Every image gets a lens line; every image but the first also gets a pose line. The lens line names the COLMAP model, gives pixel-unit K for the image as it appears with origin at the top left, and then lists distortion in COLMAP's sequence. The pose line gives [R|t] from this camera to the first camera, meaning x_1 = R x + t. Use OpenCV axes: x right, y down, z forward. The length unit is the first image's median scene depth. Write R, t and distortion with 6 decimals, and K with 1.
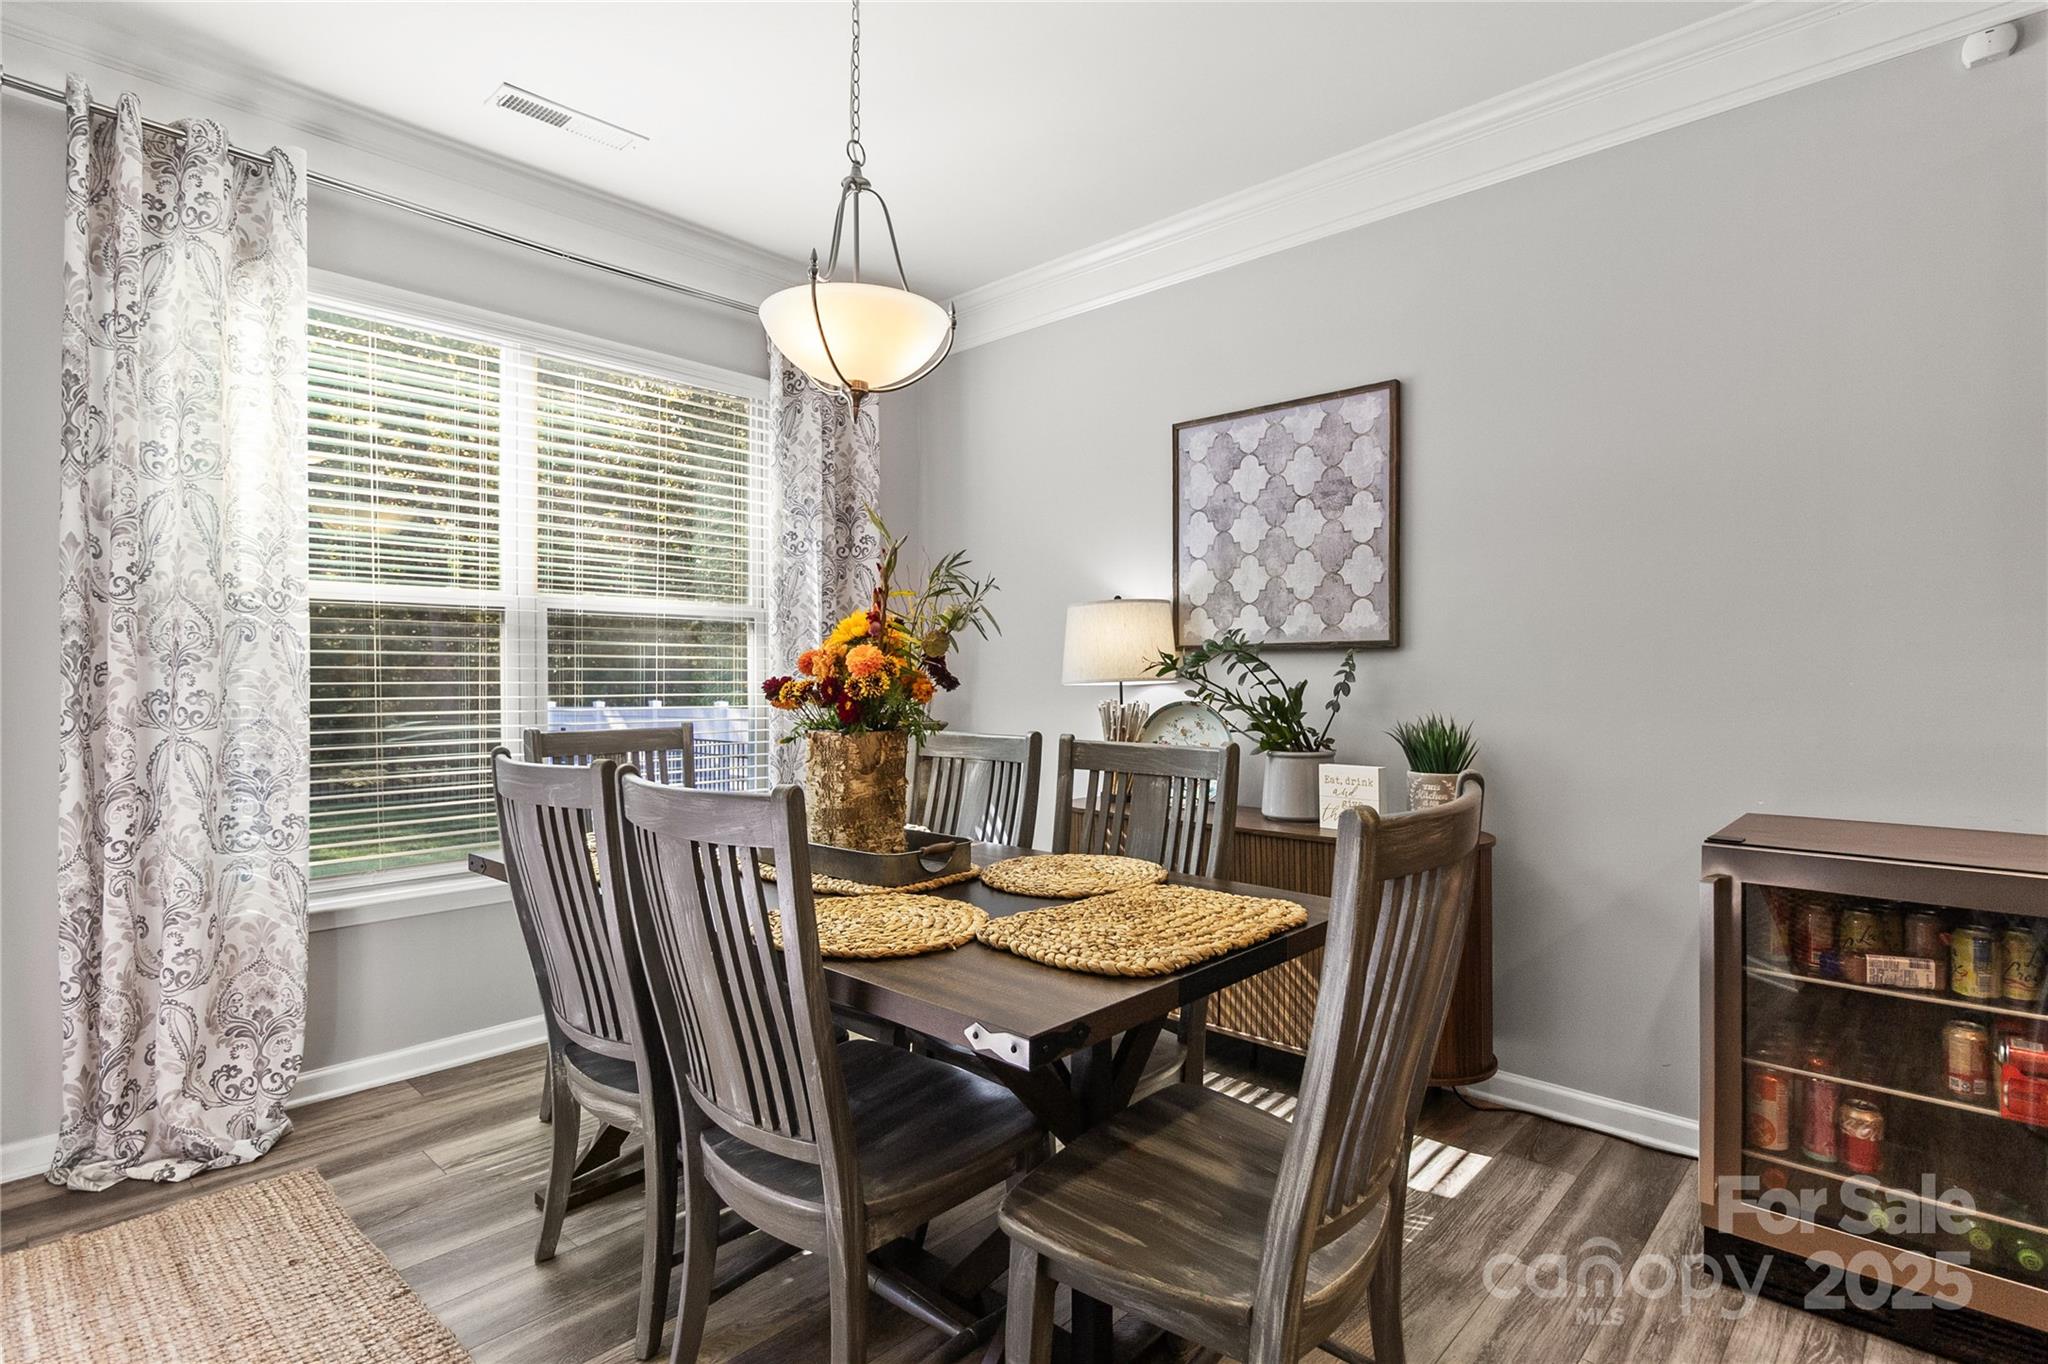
lens RADIAL K [[1052.2, 0, 1025.6], [0, 1052.2, 679.8], [0, 0, 1]] dist [0.007301, 0.001544]
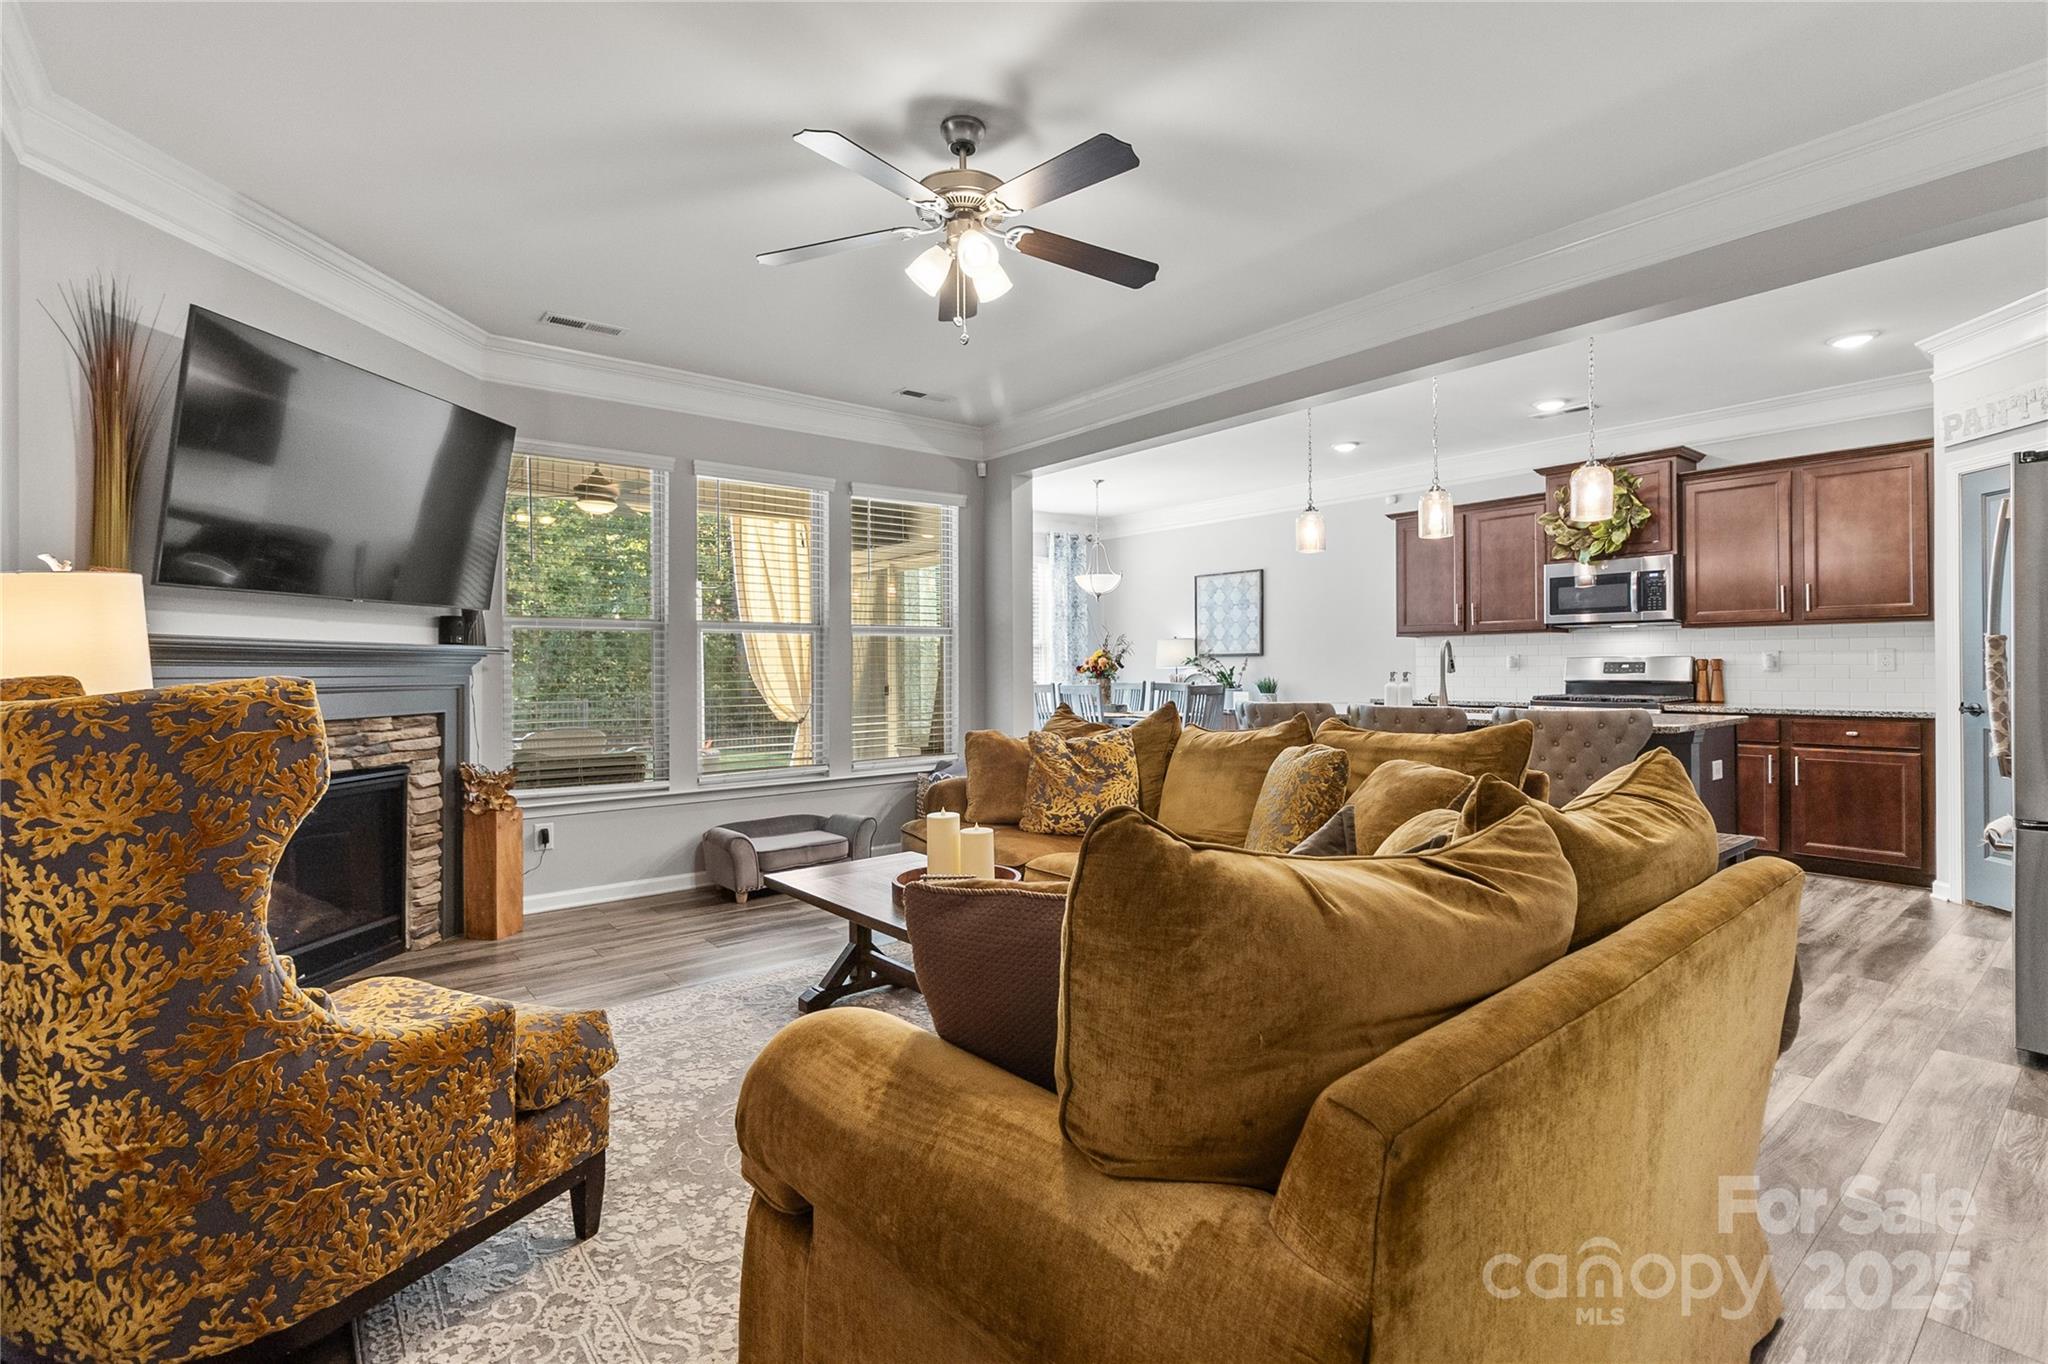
lens RADIAL K [[938.2, 0, 1020.9], [0, 938.2, 669.3], [0, 0, 1]] dist [-0.001269, 0.000084]
pose [[0.990188, -0.007433, -0.139547, 0.033031], [0.006679, 0.999960, -0.005872, 0.022122], [0.139585, 0.004883, 0.990198, -1.809335]]
